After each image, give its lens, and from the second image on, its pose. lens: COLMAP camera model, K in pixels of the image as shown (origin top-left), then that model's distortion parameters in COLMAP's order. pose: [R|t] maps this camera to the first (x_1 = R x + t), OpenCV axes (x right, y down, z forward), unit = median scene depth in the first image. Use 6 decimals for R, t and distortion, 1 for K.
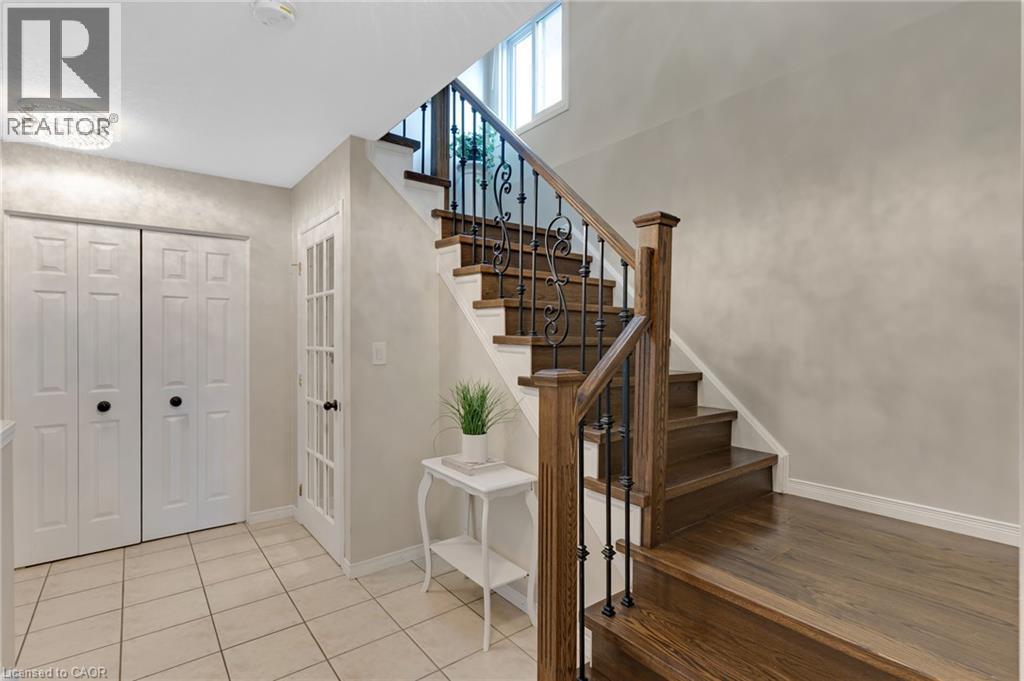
lens RADIAL K [[496.5, 0, 511.5], [0, 496.5, 341.1], [0, 0, 1]] dist [-0.000202, 0.000218]
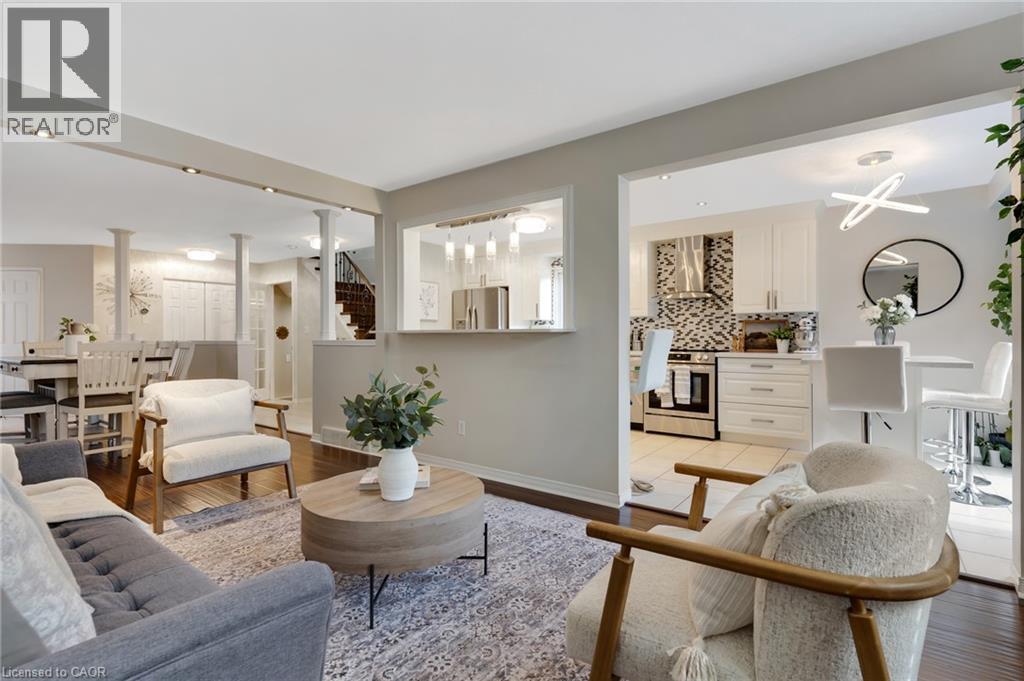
lens RADIAL K [[496.5, 0, 511.1], [0, 496.5, 338.5], [0, 0, 1]] dist [-0.000202, 0.000218]
pose [[0.967597, -0.005856, 0.252431, 0.173134], [0.005841, 0.999983, 0.000812, 0.087560], [-0.252431, 0.000689, 0.967615, -2.290033]]
